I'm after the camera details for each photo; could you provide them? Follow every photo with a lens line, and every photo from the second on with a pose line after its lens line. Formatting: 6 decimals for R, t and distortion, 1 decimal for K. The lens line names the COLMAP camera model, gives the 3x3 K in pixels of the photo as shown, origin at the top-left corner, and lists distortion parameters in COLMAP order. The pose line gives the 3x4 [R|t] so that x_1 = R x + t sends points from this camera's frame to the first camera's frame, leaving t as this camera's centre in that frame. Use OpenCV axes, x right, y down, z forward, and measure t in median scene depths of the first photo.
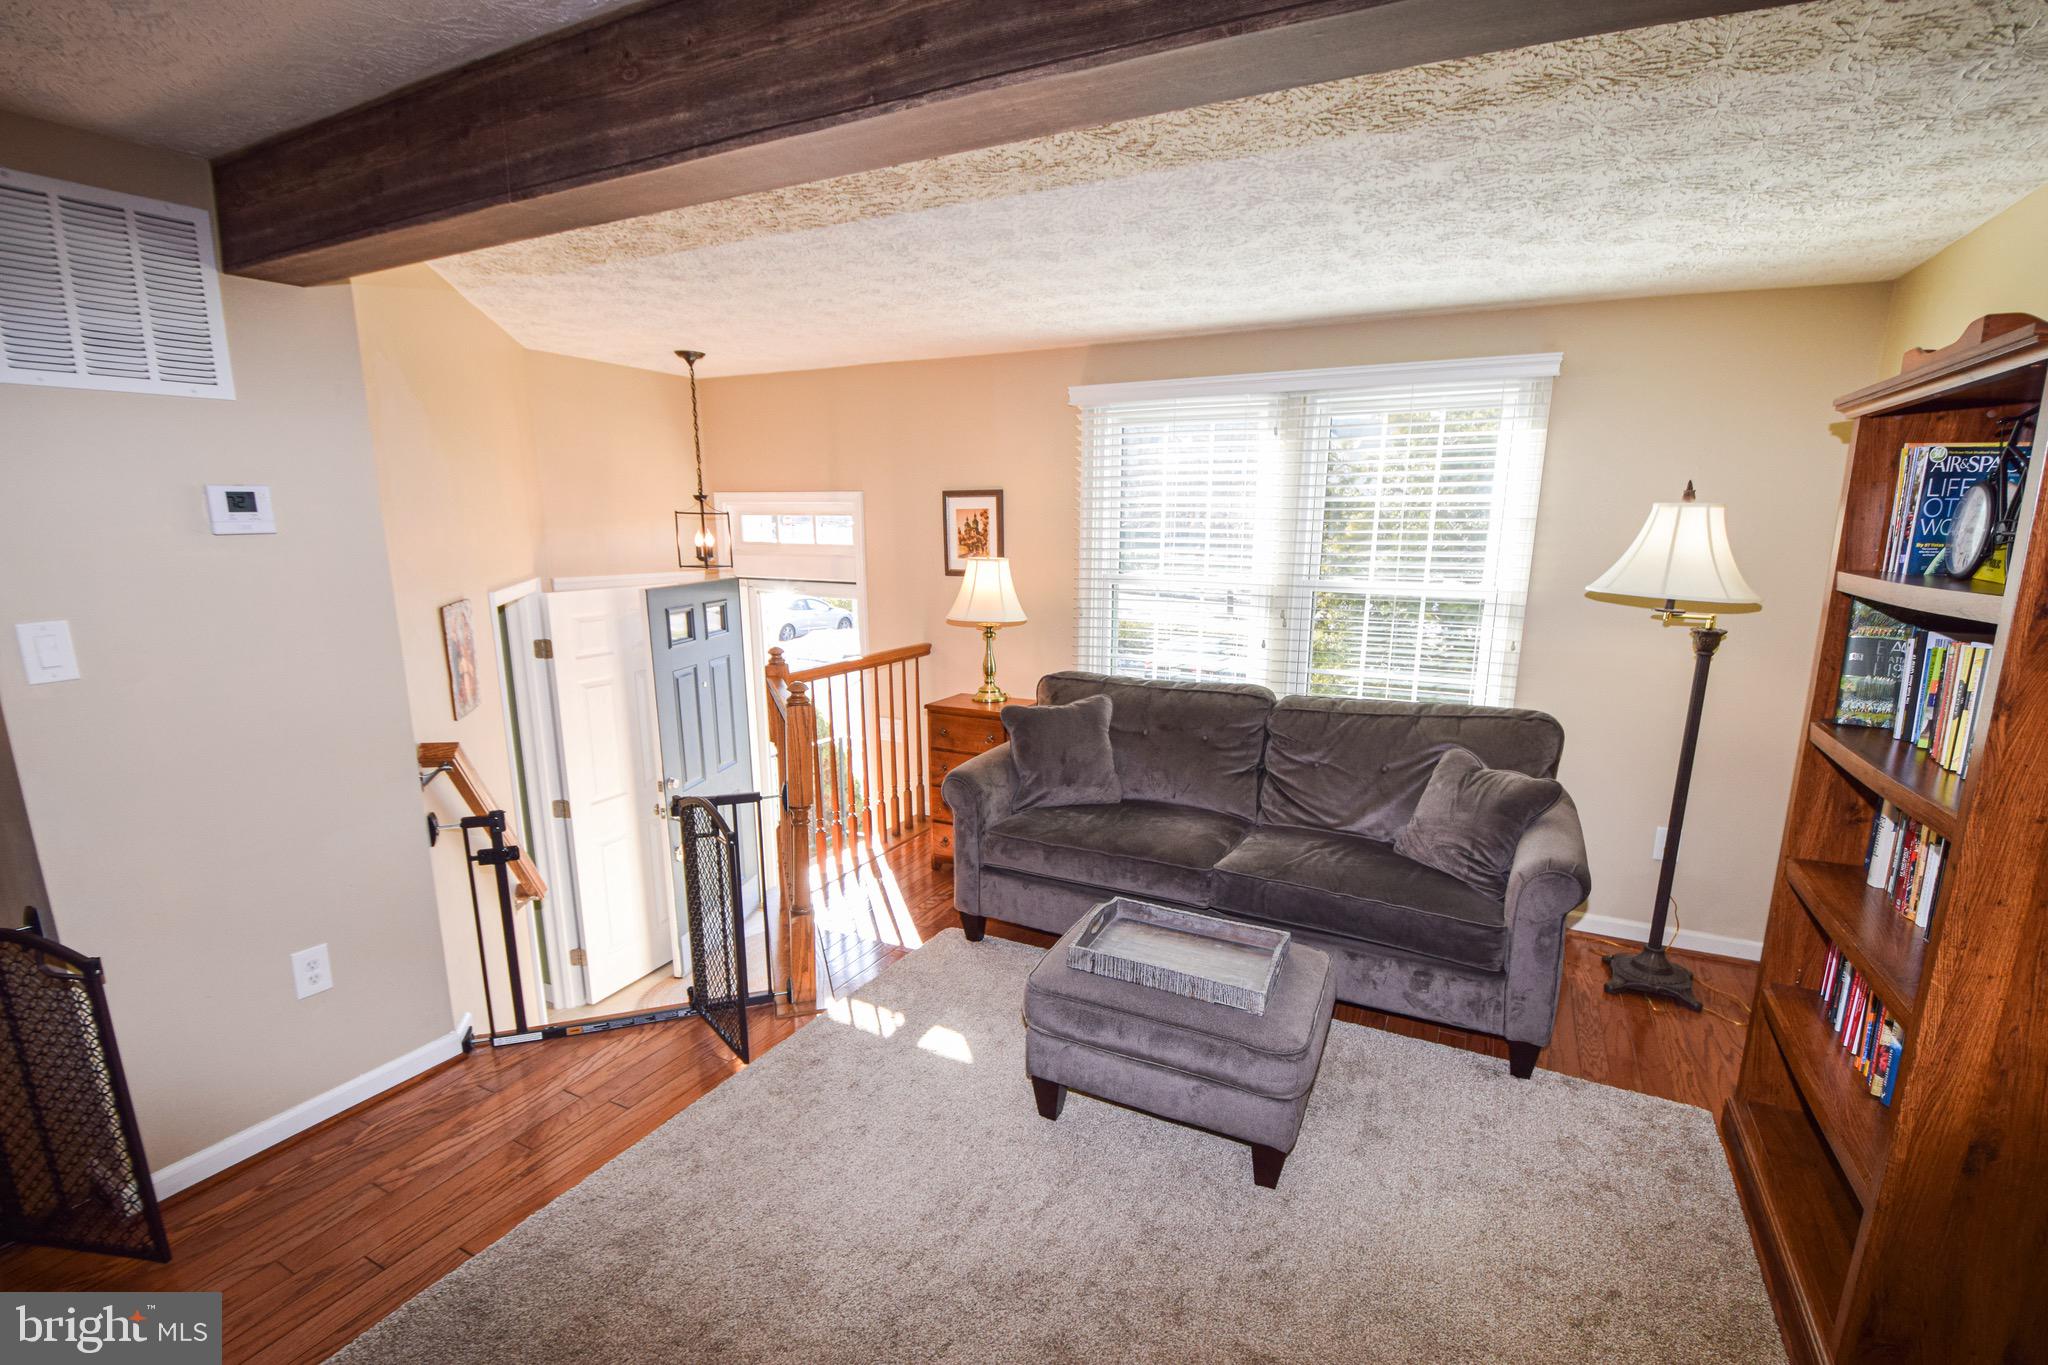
lens RADIAL K [[880.9, 0, 1027.2], [0, 880.9, 699.9], [0, 0, 1]] dist [0.001453, -0.020452]
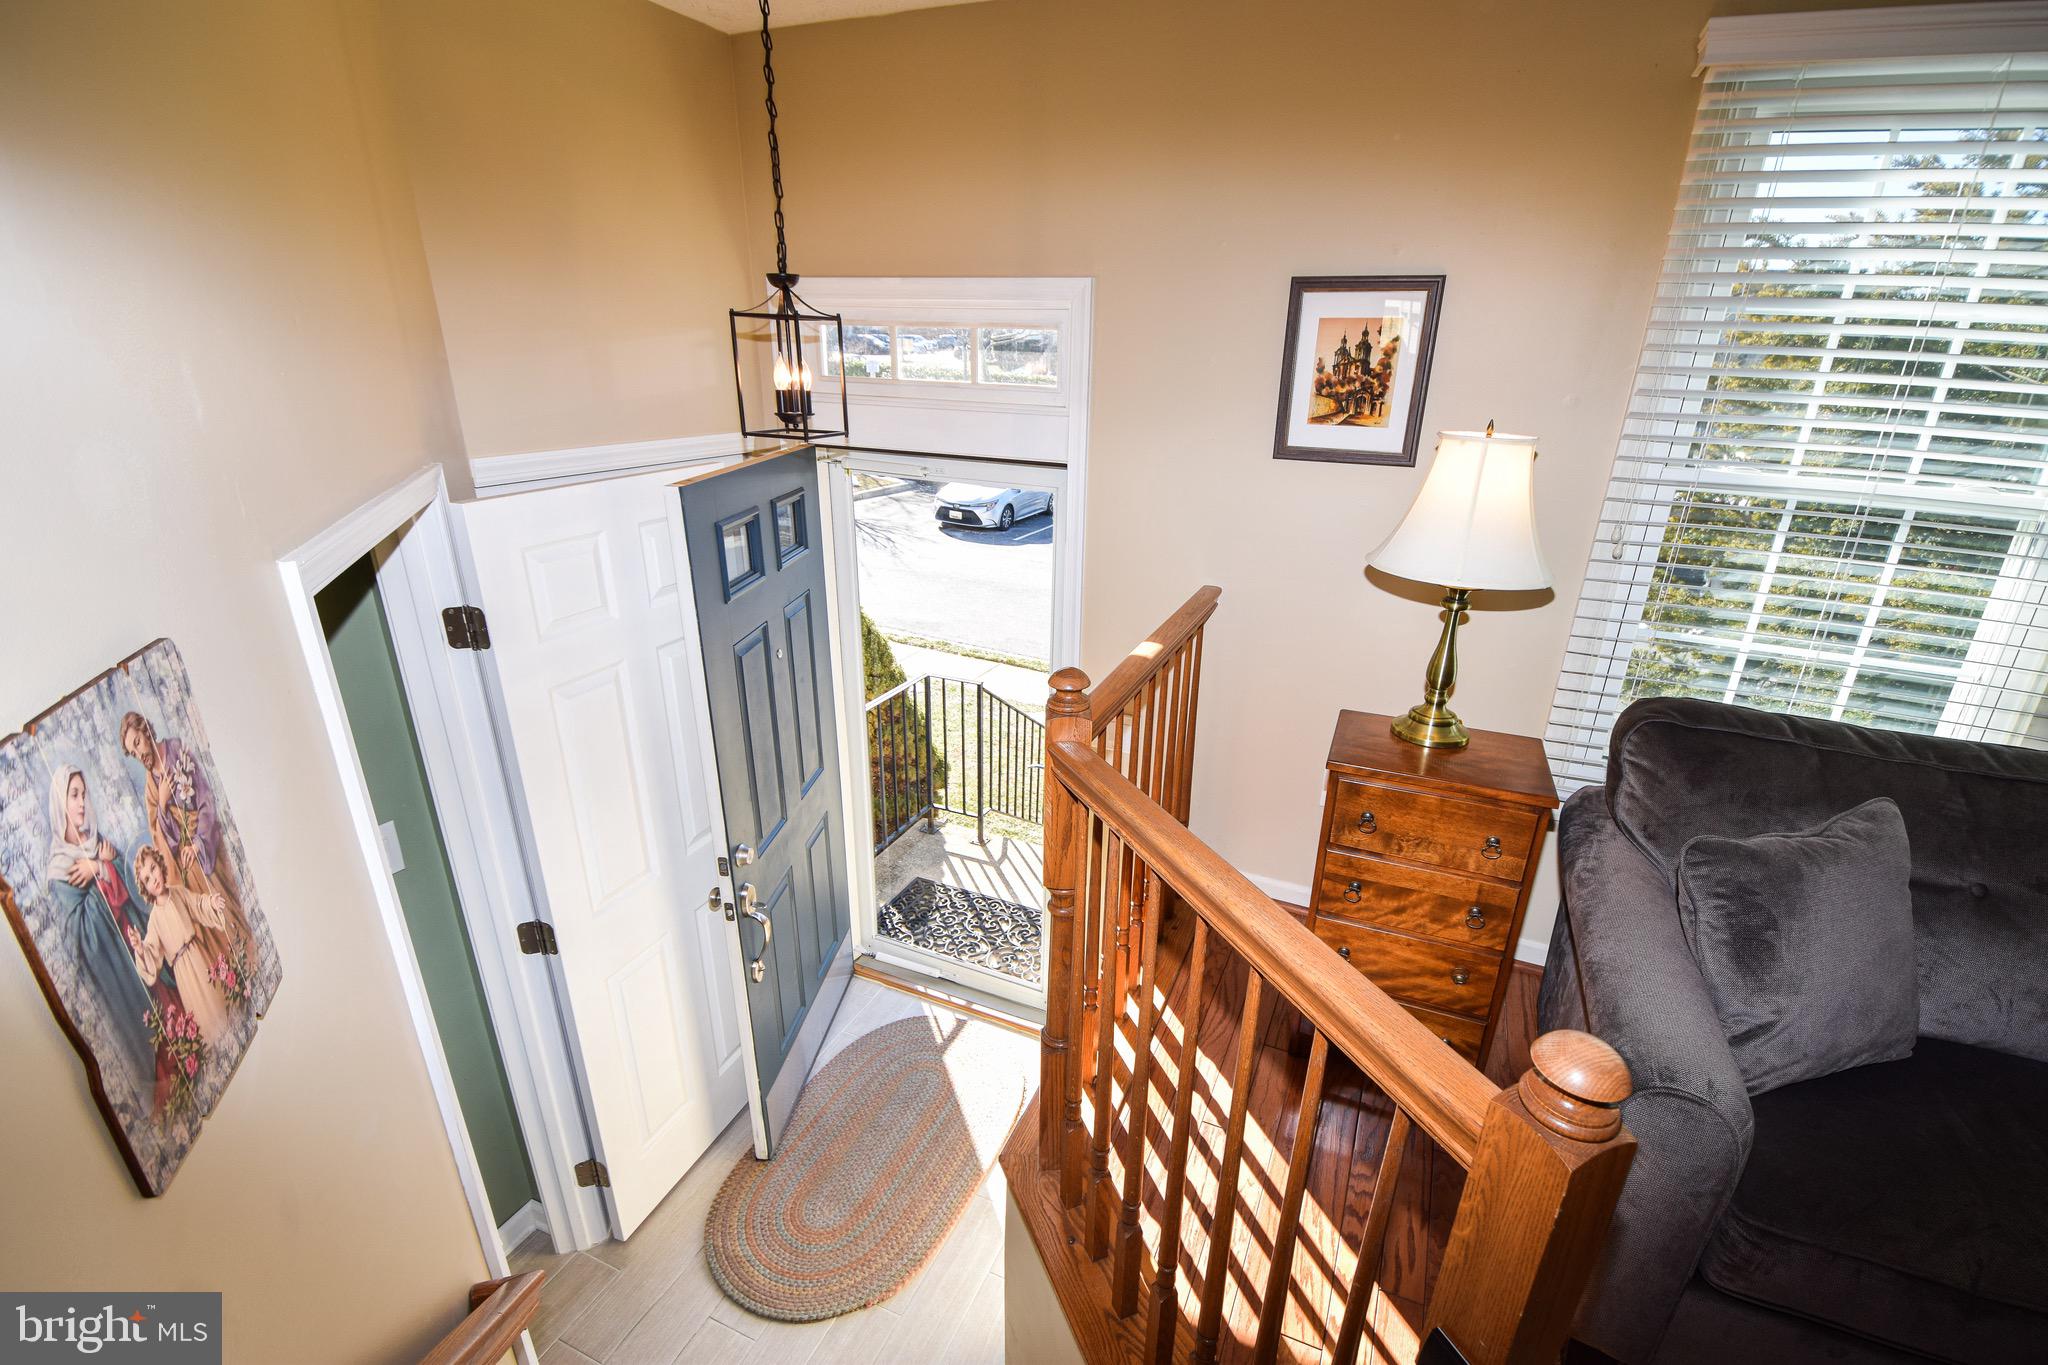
lens RADIAL K [[904.1, 0, 1050.5], [0, 904.1, 711.7], [0, 0, 1]] dist [0.015843, -0.023217]
pose [[0.997494, -0.008424, 0.070247, -0.264039], [-0.004634, 0.982976, 0.183677, -0.094653], [-0.070599, -0.183542, 0.980473, 0.481299]]
